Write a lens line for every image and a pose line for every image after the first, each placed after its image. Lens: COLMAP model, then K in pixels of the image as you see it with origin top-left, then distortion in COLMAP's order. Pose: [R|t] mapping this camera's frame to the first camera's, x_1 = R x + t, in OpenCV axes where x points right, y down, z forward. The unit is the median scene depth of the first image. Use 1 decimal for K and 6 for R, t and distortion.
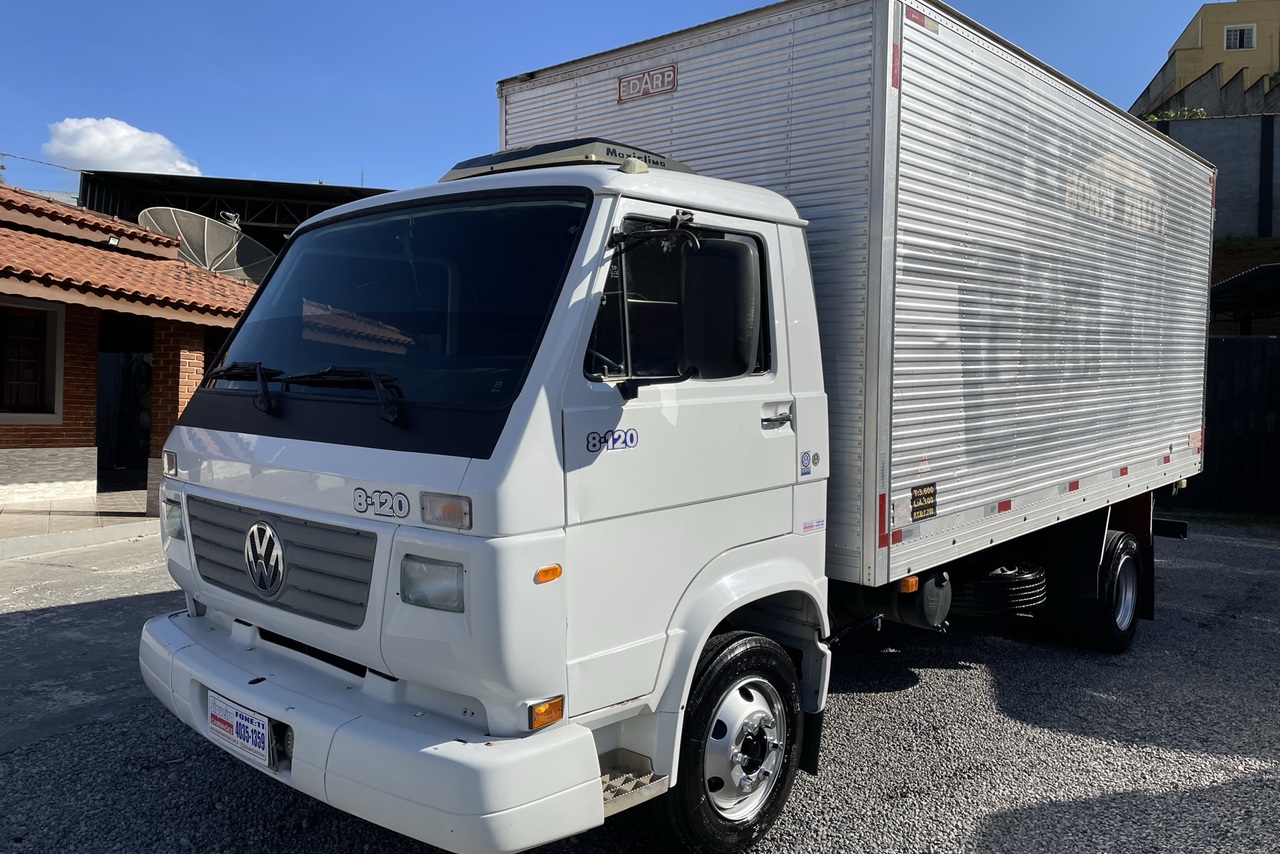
lens RADIAL K [[979.2, 0, 647.0], [0, 979.2, 372.6], [0, 0, 1]] dist [0.043597, -0.004657]
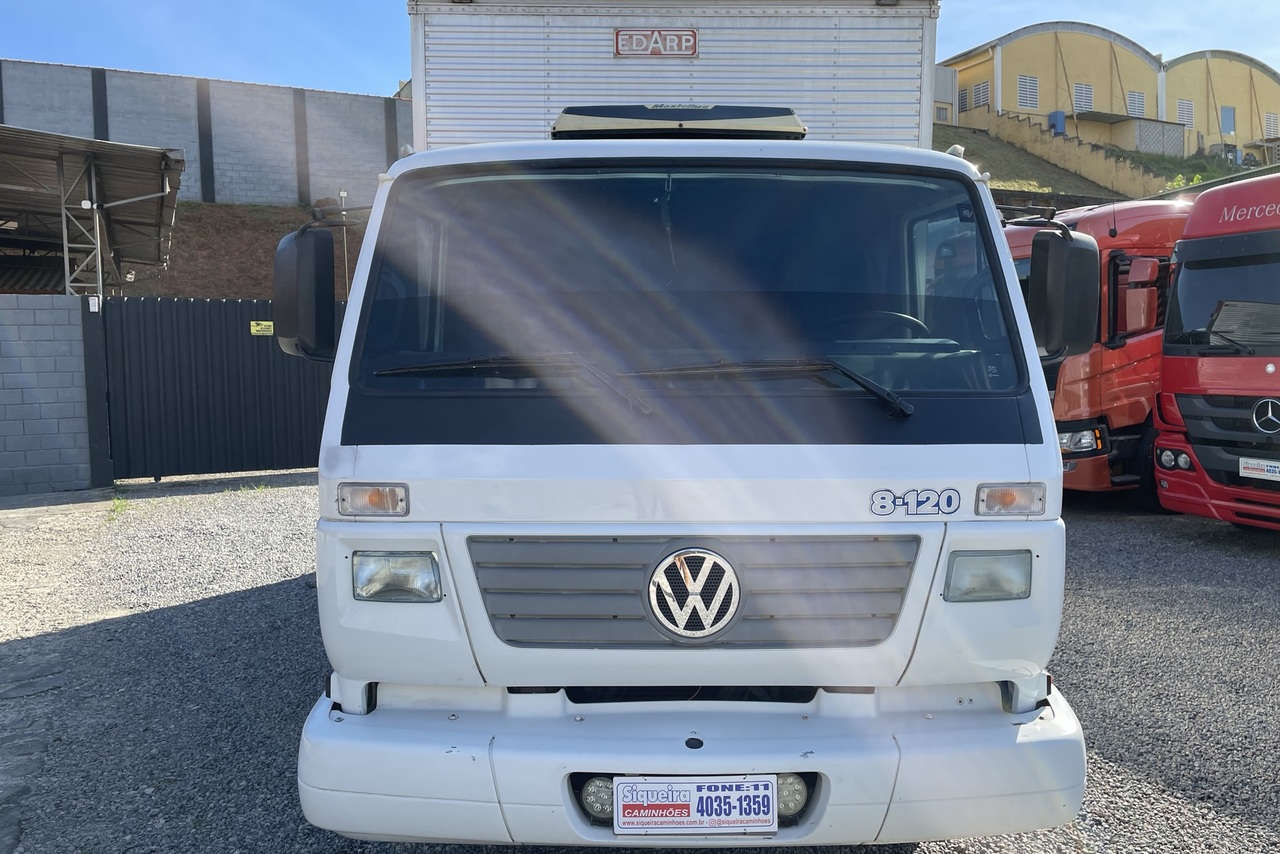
lens RADIAL K [[979.2, 0, 647.0], [0, 979.2, 372.6], [0, 0, 1]] dist [0.043597, -0.004657]
pose [[0.743891, -0.041268, 0.667025, -0.717999], [0.013635, 0.998821, 0.046589, -0.023852], [-0.668162, -0.025563, 0.743577, 0.324941]]
